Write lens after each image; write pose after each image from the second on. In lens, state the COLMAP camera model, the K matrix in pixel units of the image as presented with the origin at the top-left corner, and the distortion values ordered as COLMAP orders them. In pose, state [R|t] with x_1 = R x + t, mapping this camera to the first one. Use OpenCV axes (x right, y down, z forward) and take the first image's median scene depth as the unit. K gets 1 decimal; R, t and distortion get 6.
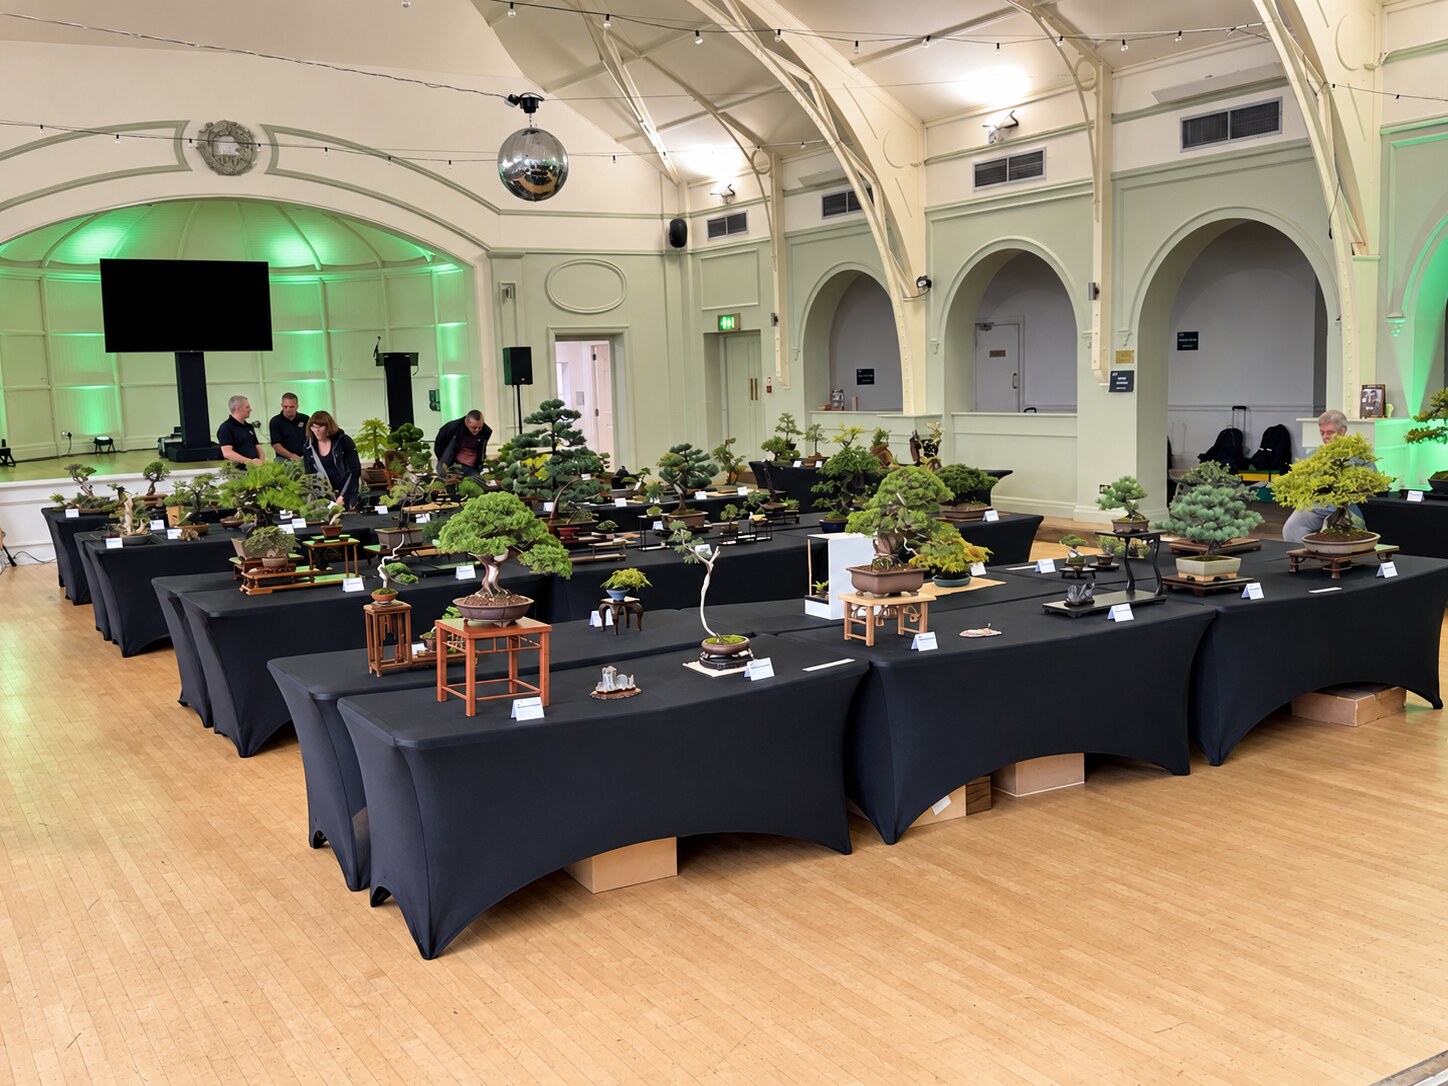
lens RADIAL K [[1472.7, 0, 724.0], [0, 1472.7, 543.0], [0, 0, 1]] dist [0.214877, -0.445623]
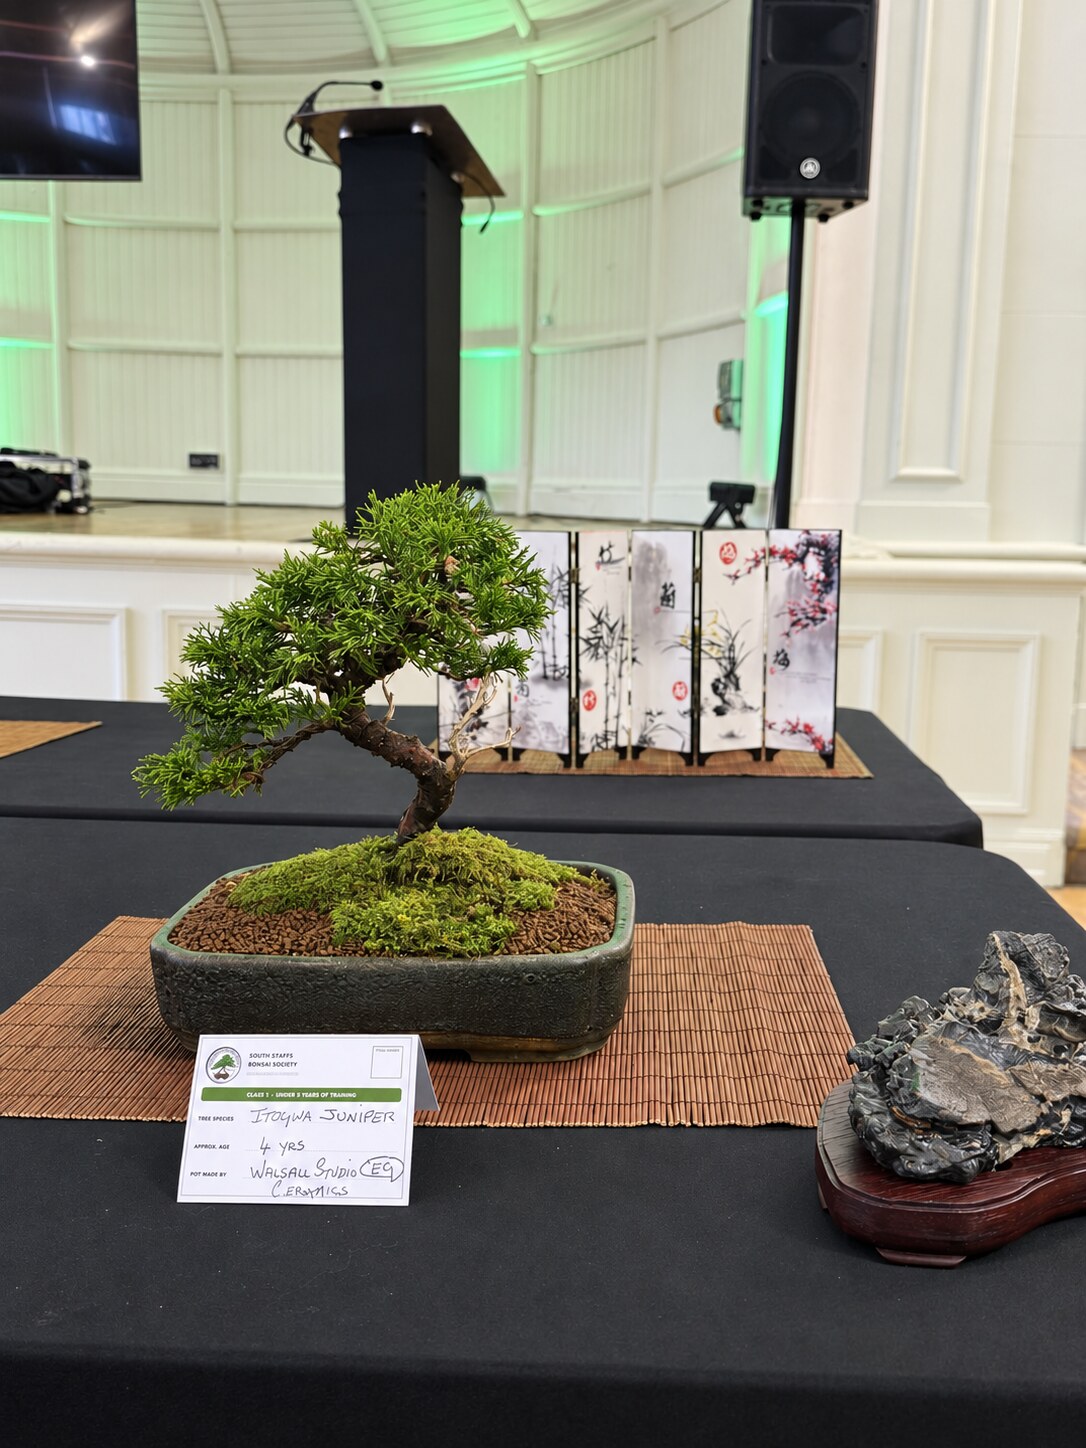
lens RADIAL K [[1472.7, 0, 543.0], [0, 1472.7, 724.0], [0, 0, 1]] dist [0.214877, -0.445623]
pose [[0.827116, 0.126891, -0.547520, -0.040482], [-0.109932, 0.991889, 0.063806, -0.039924], [0.551176, 0.007415, 0.834356, 0.720167]]
